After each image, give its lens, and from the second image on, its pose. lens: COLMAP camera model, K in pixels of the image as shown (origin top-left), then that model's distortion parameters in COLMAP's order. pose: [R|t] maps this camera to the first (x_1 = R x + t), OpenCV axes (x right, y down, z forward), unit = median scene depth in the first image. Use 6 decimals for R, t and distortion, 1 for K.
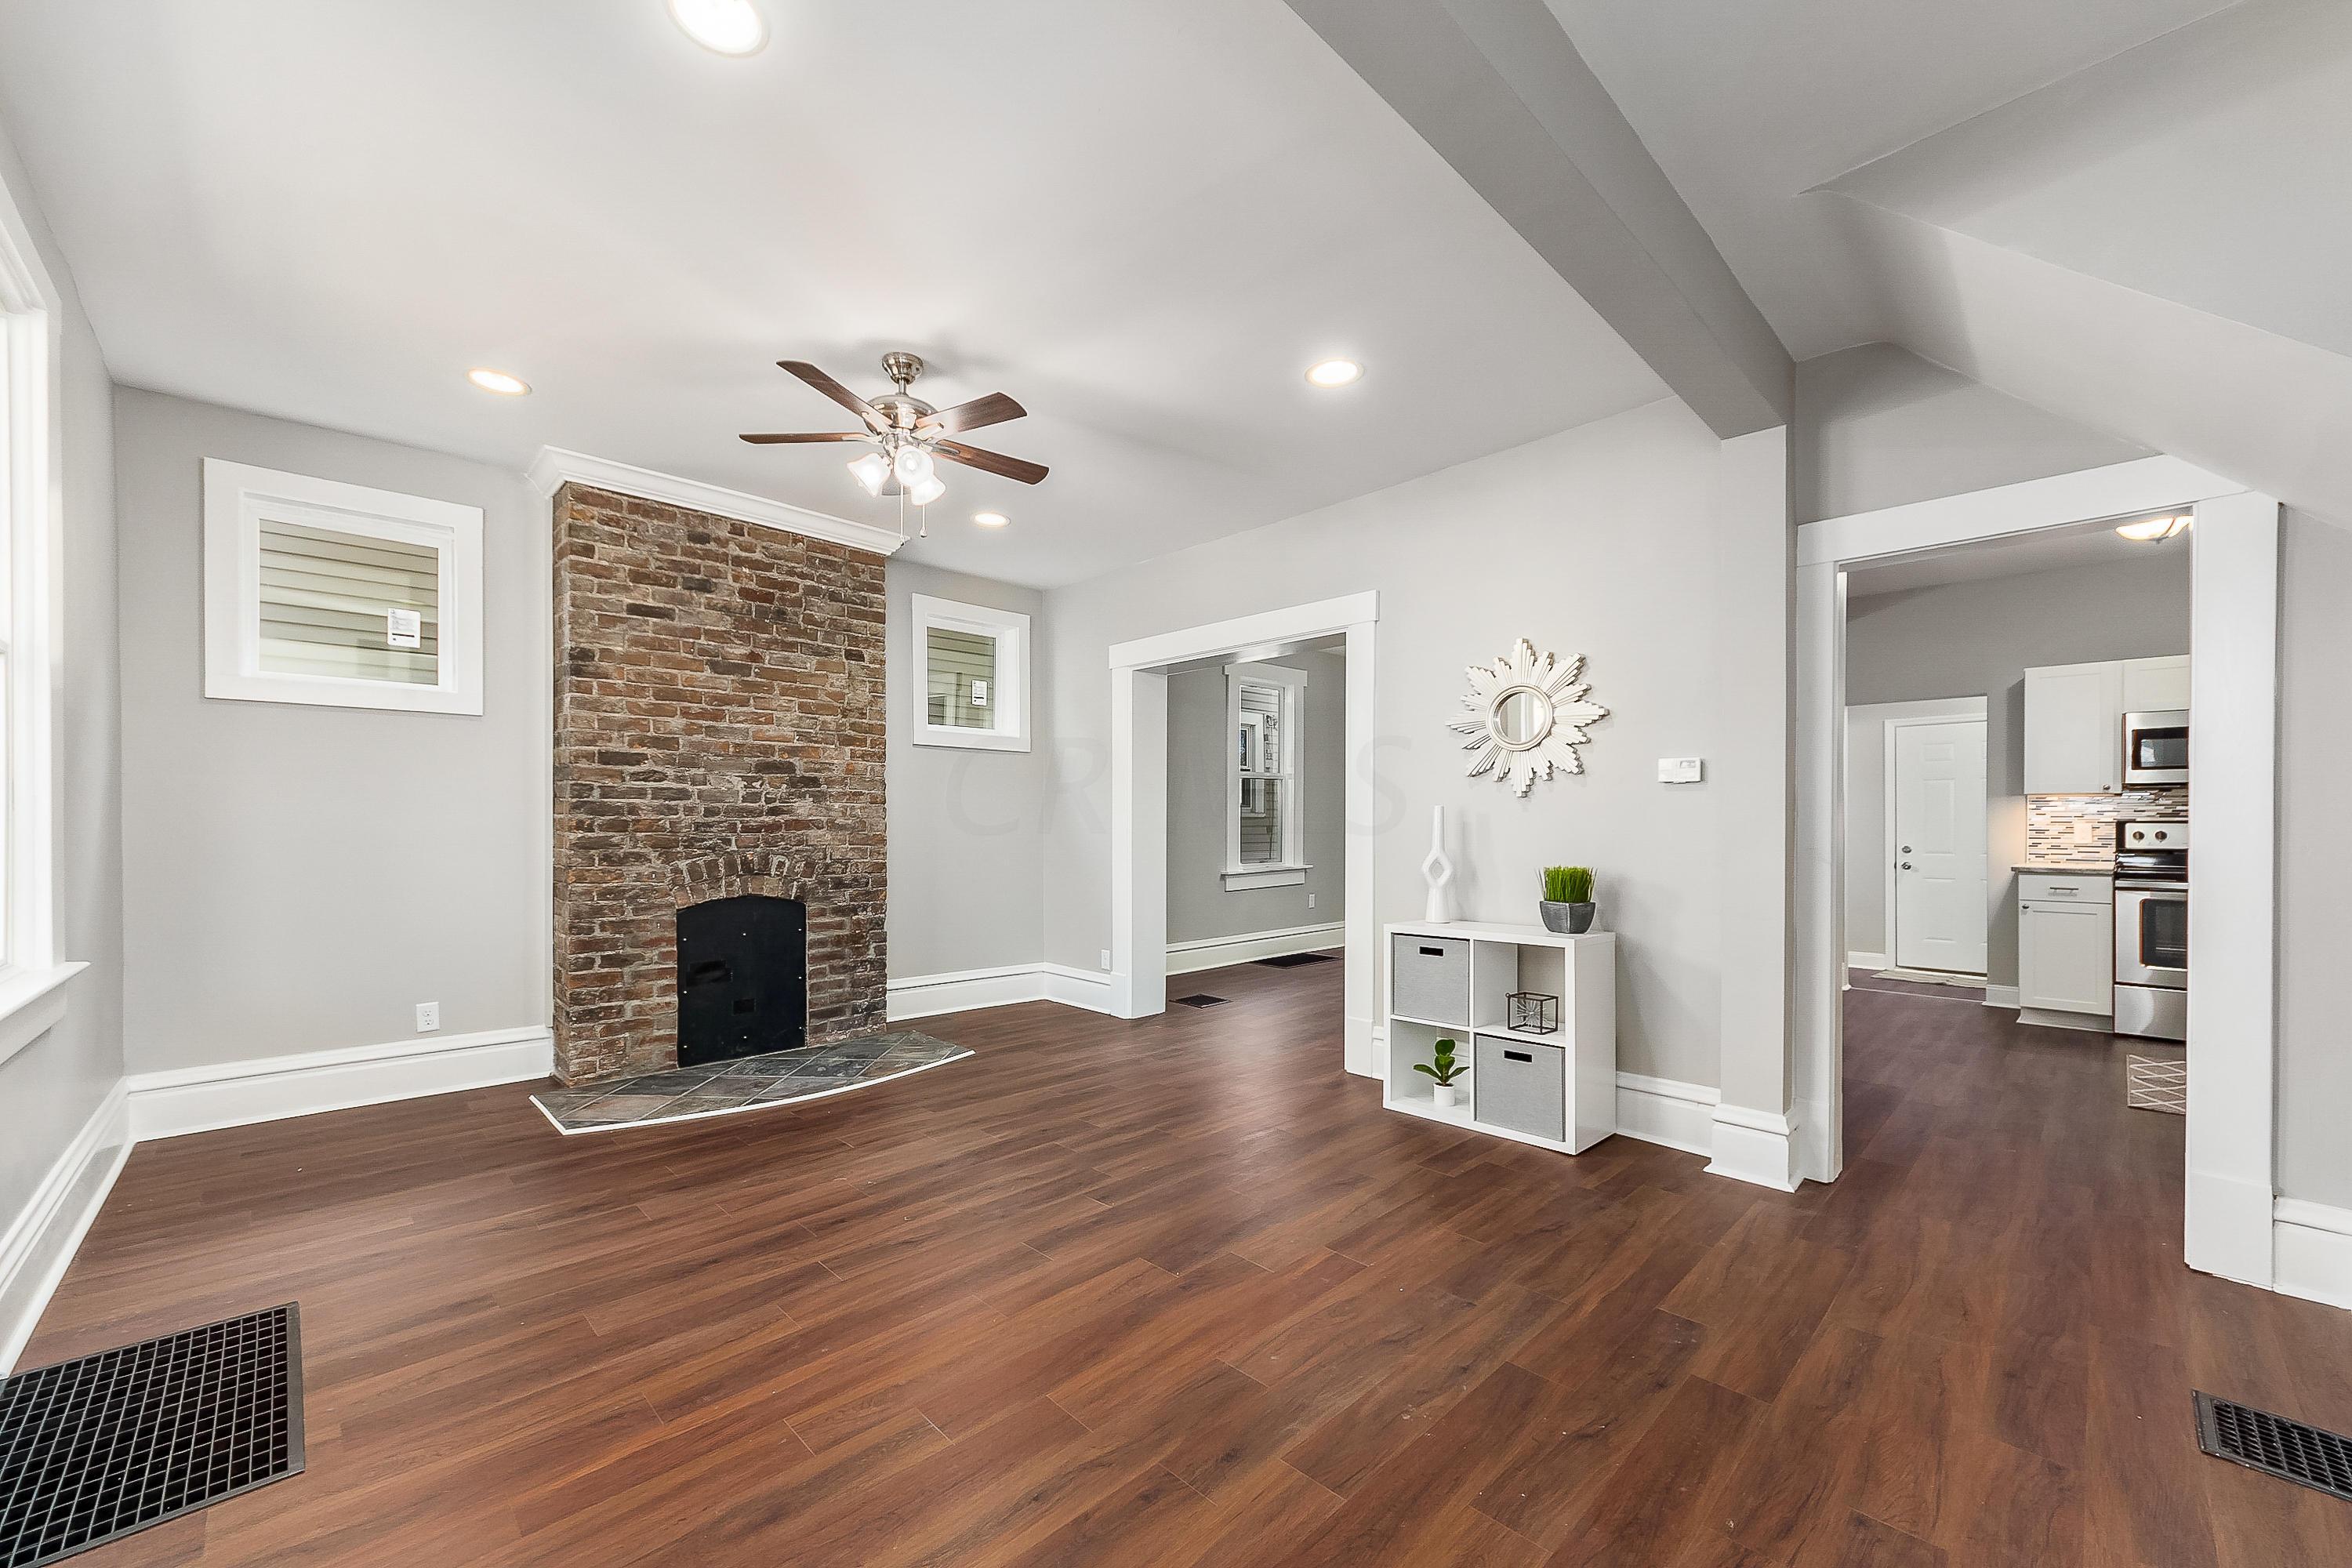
lens RADIAL K [[931.0, 0, 1163.9], [0, 931.0, 829.0], [0, 0, 1]] dist [0.011740, 0.000075]
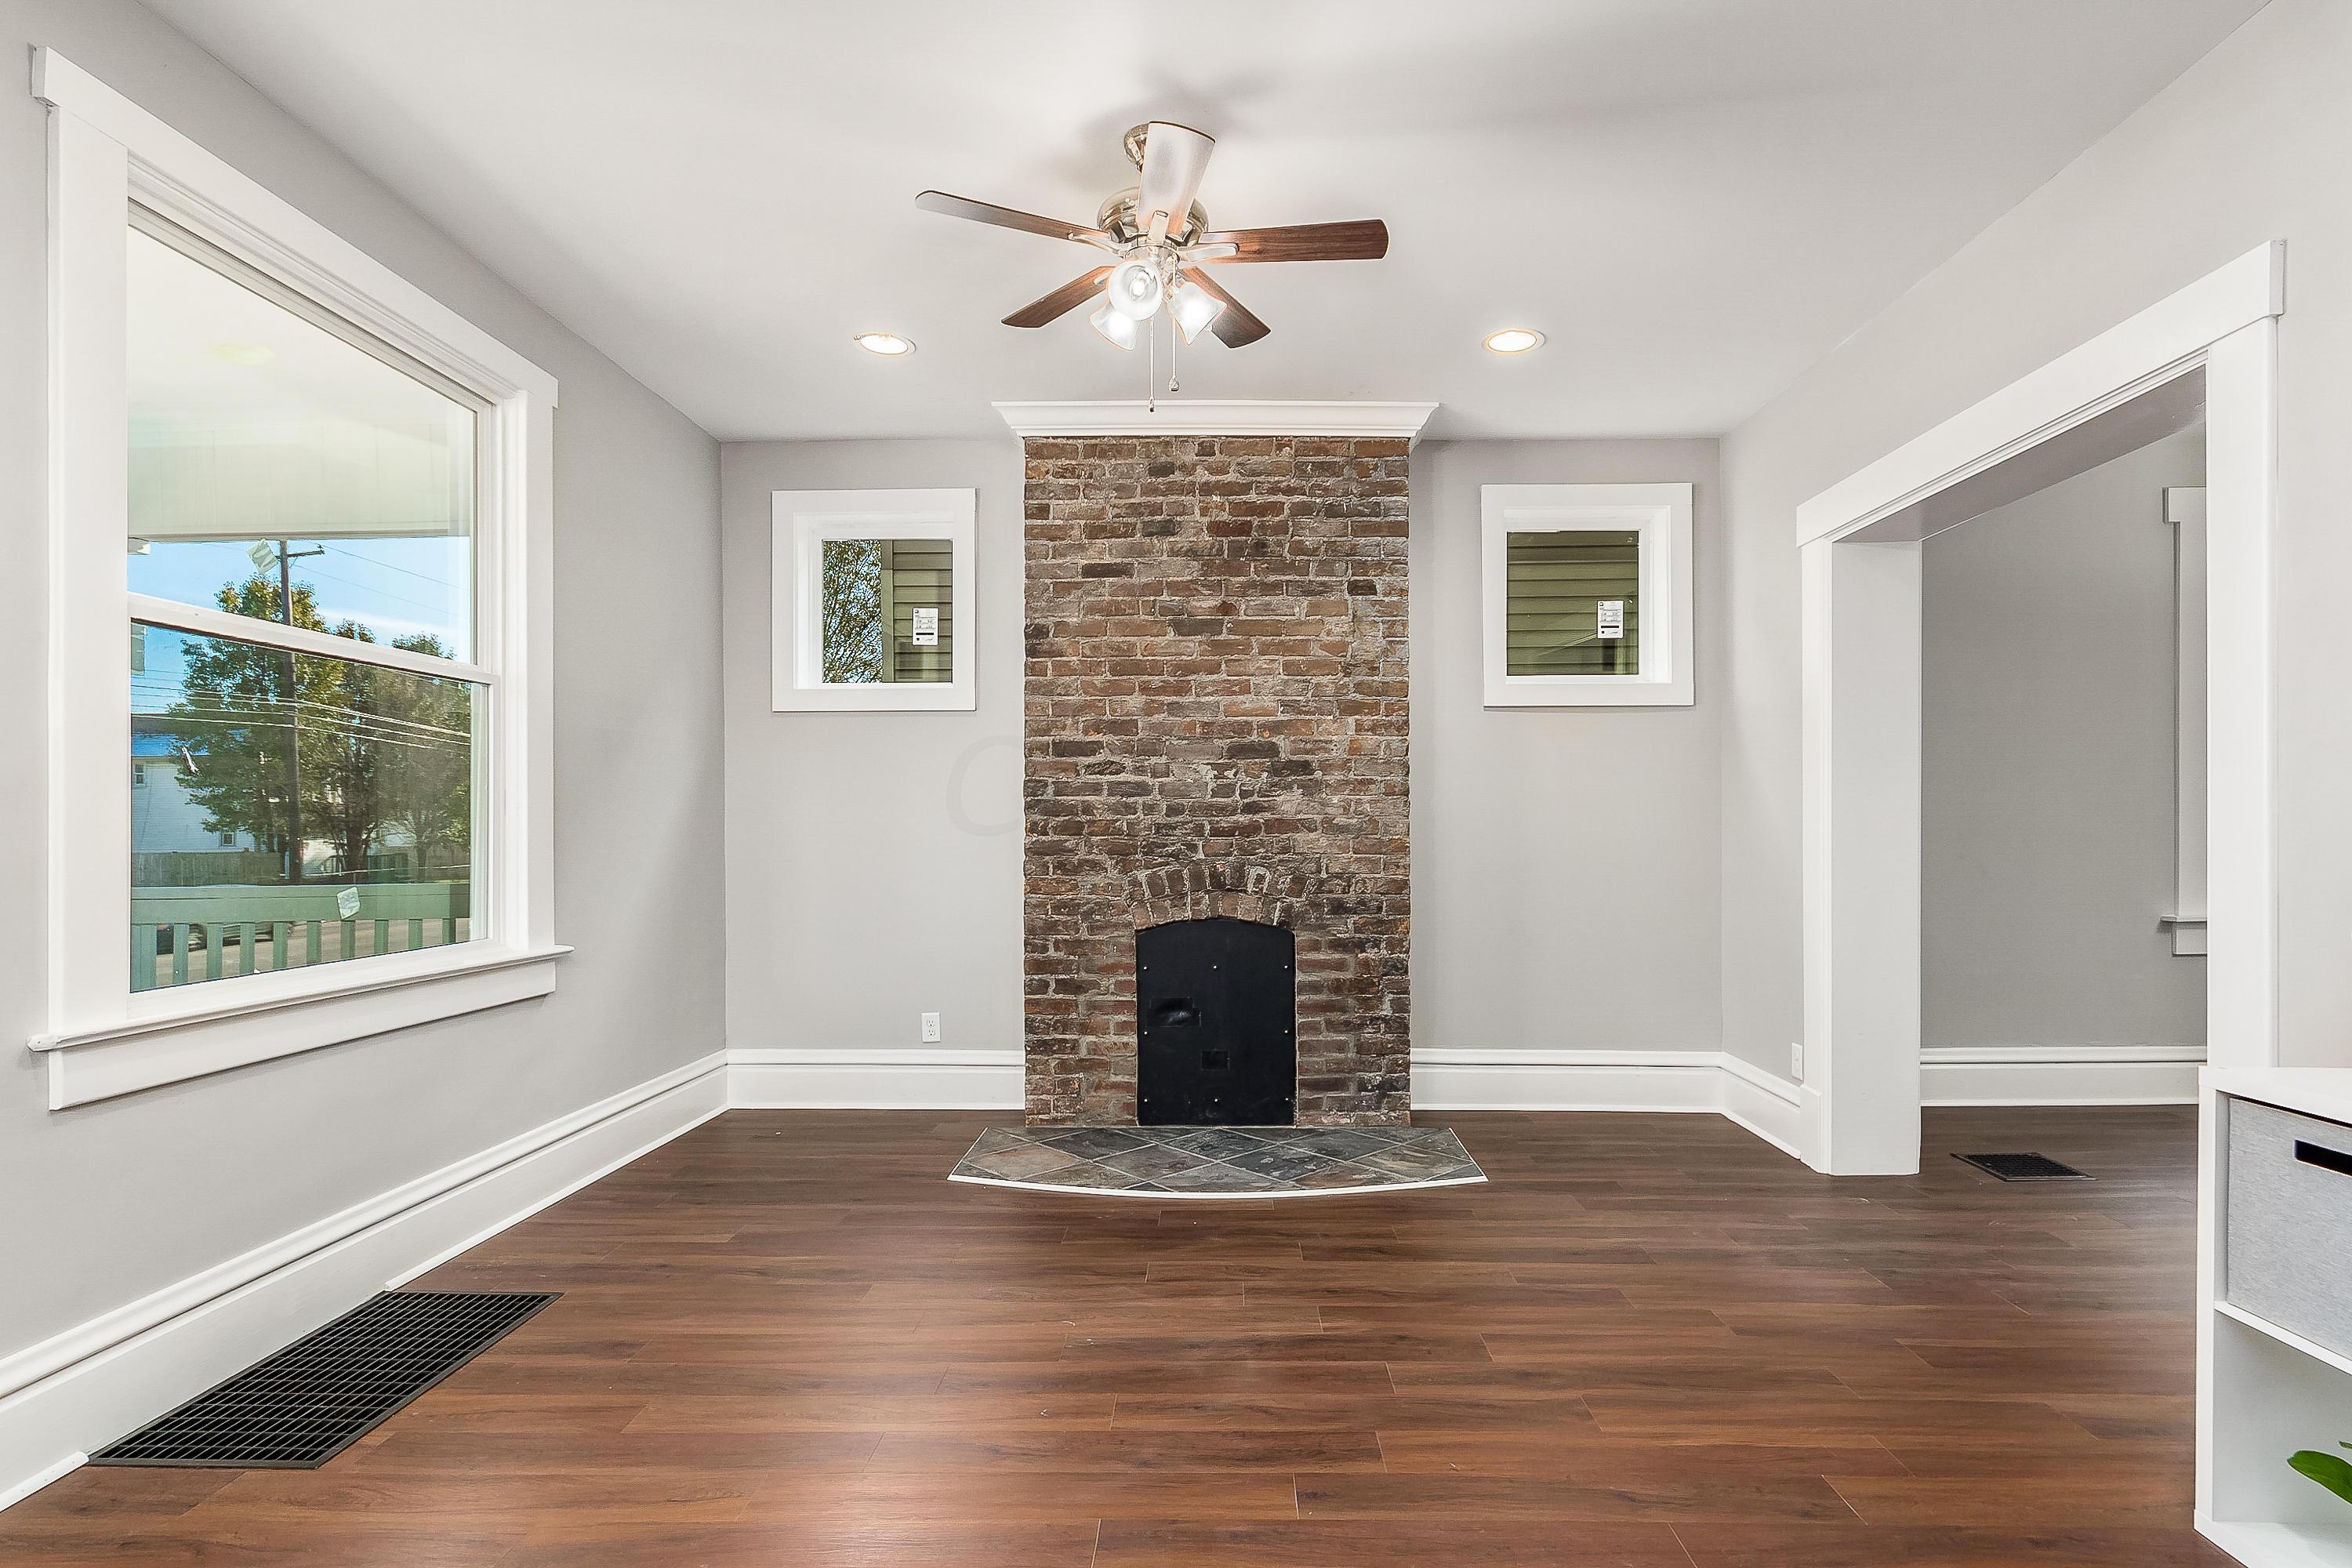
lens RADIAL K [[1209.2, 0, 1214.2], [0, 1209.2, 826.9], [0, 0, 1]] dist [0.000659, 0.000060]
pose [[0.706150, -0.003212, -0.708055, 0.273650], [0.001165, 0.999994, -0.003375, -0.000569], [0.708062, 0.001558, 0.706149, 0.301559]]
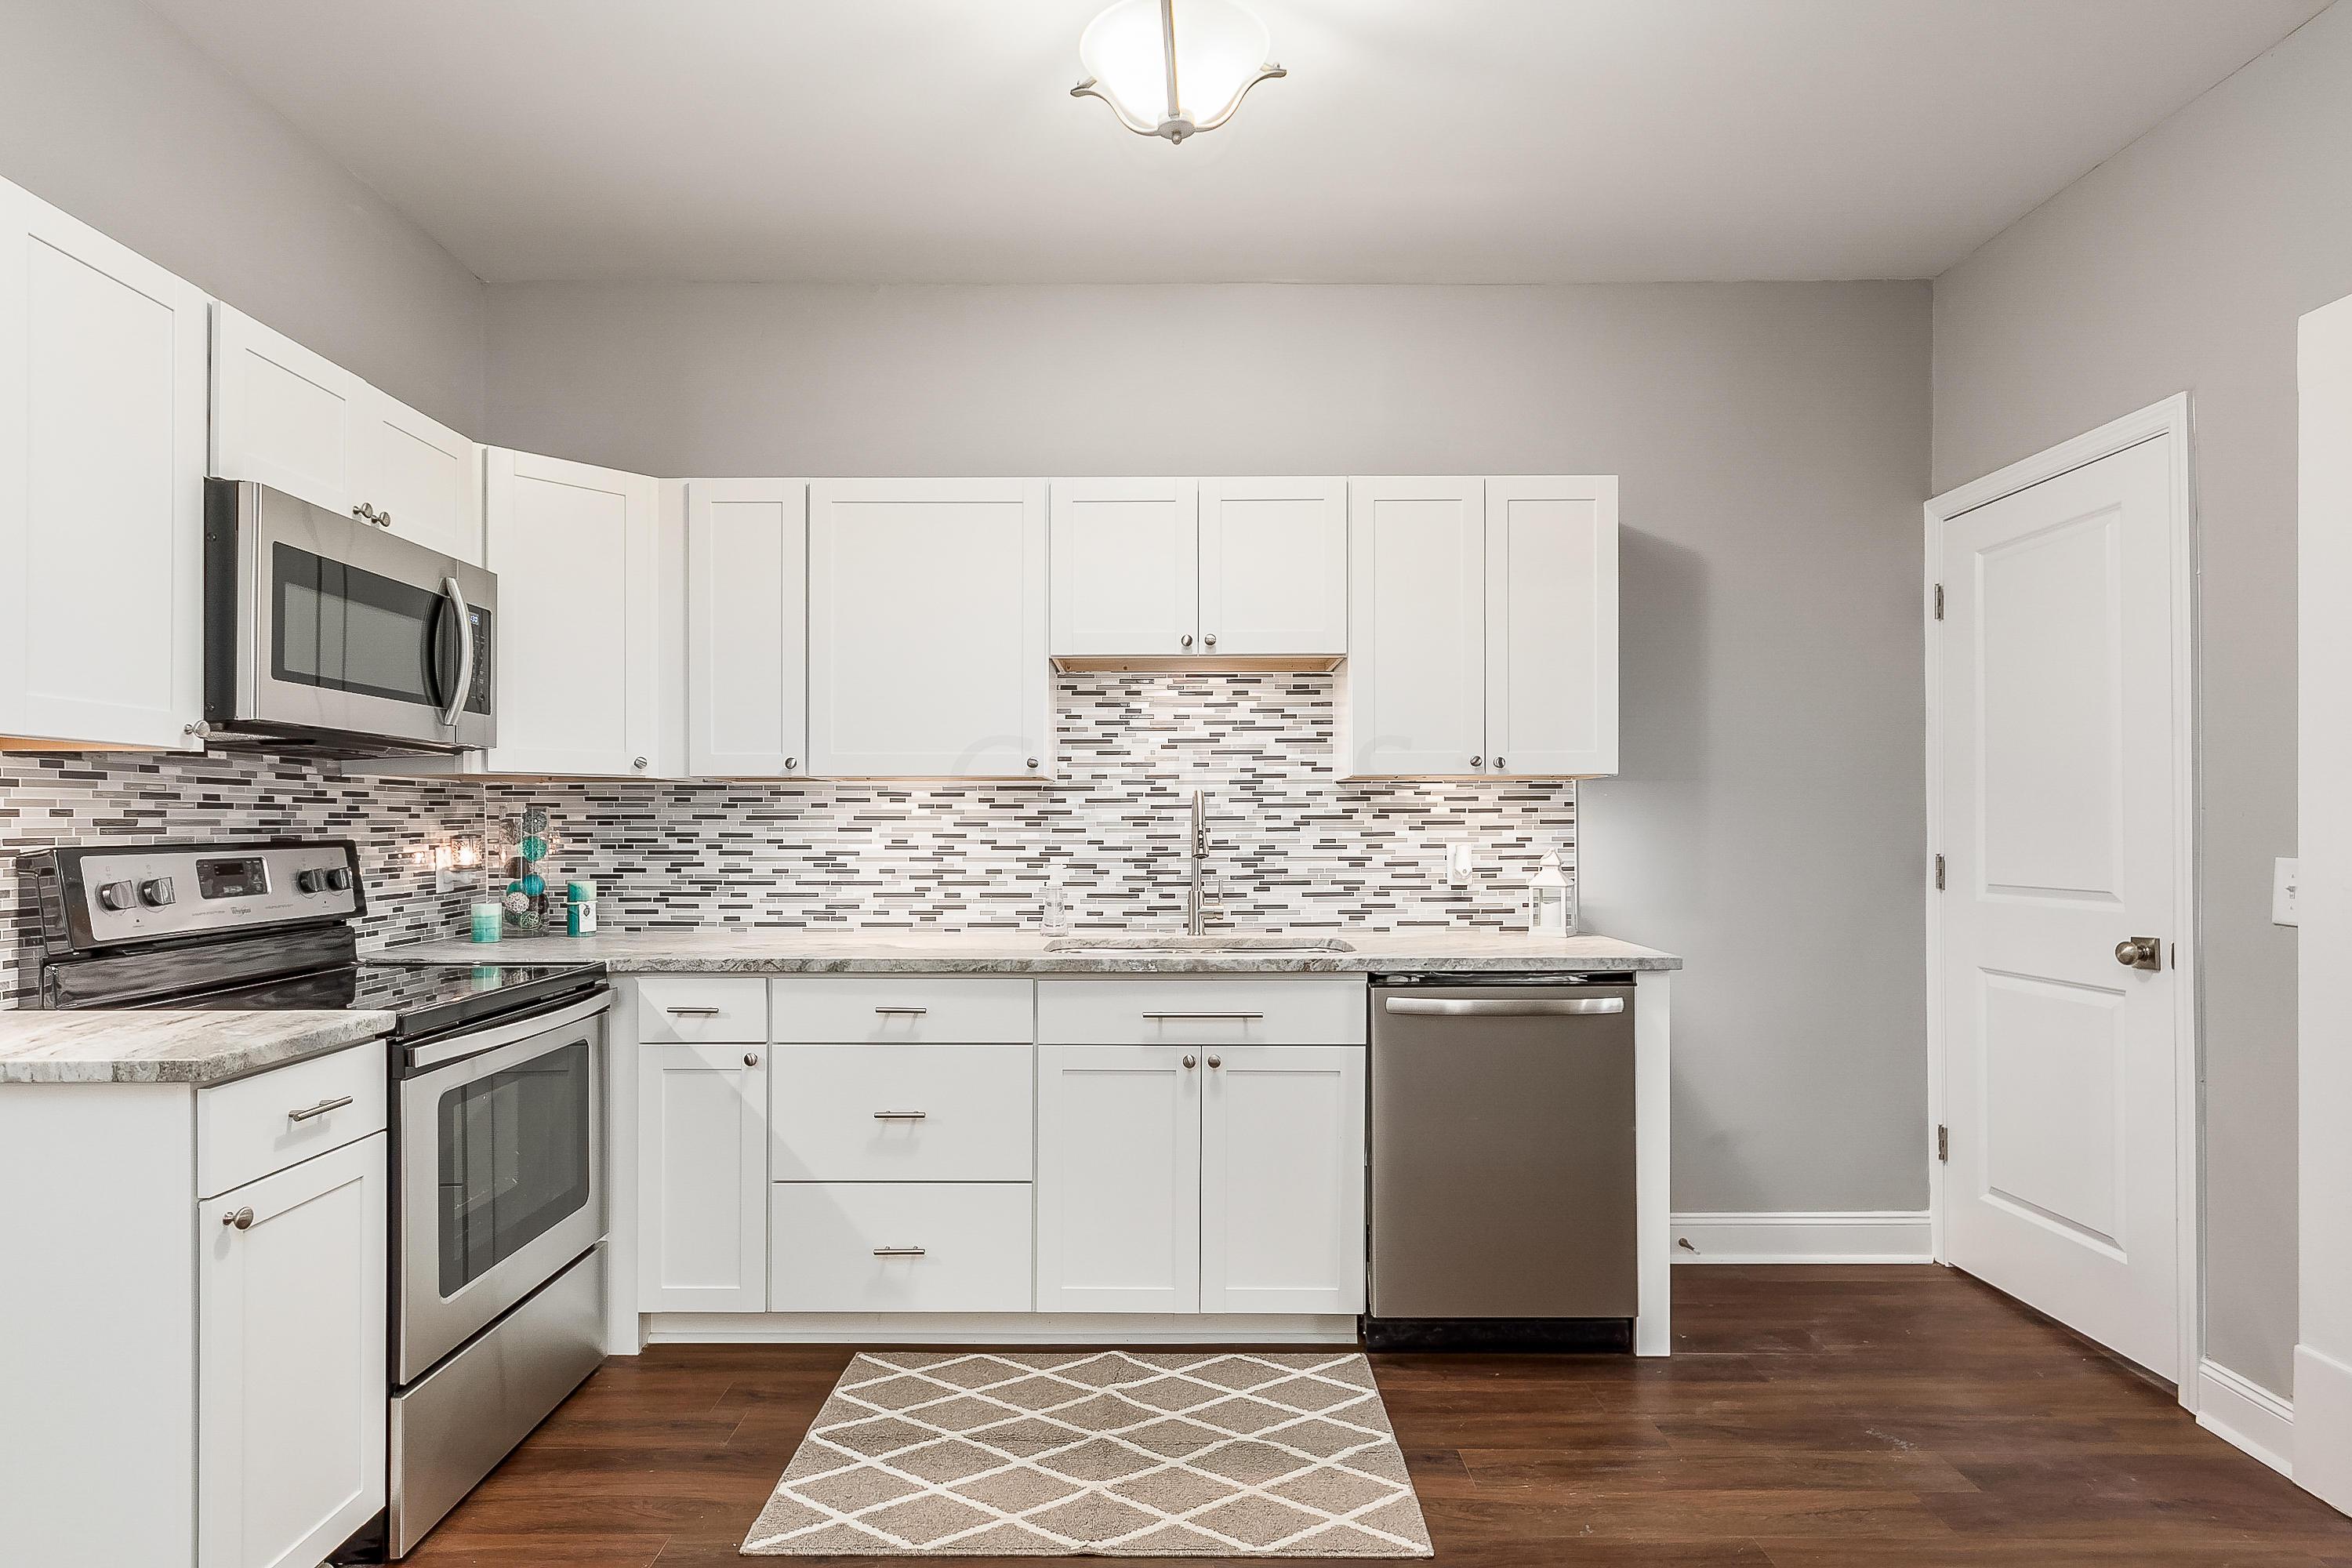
lens RADIAL K [[1218.5, 0, 1165.0], [0, 1218.5, 822.9], [0, 0, 1]] dist [-0.001346, -0.000299]
pose [[-0.721813, -0.000725, 0.692088, 0.663334], [0.004656, 0.999972, 0.005904, -0.021335], [-0.692073, 0.007484, -0.721789, 1.305894]]
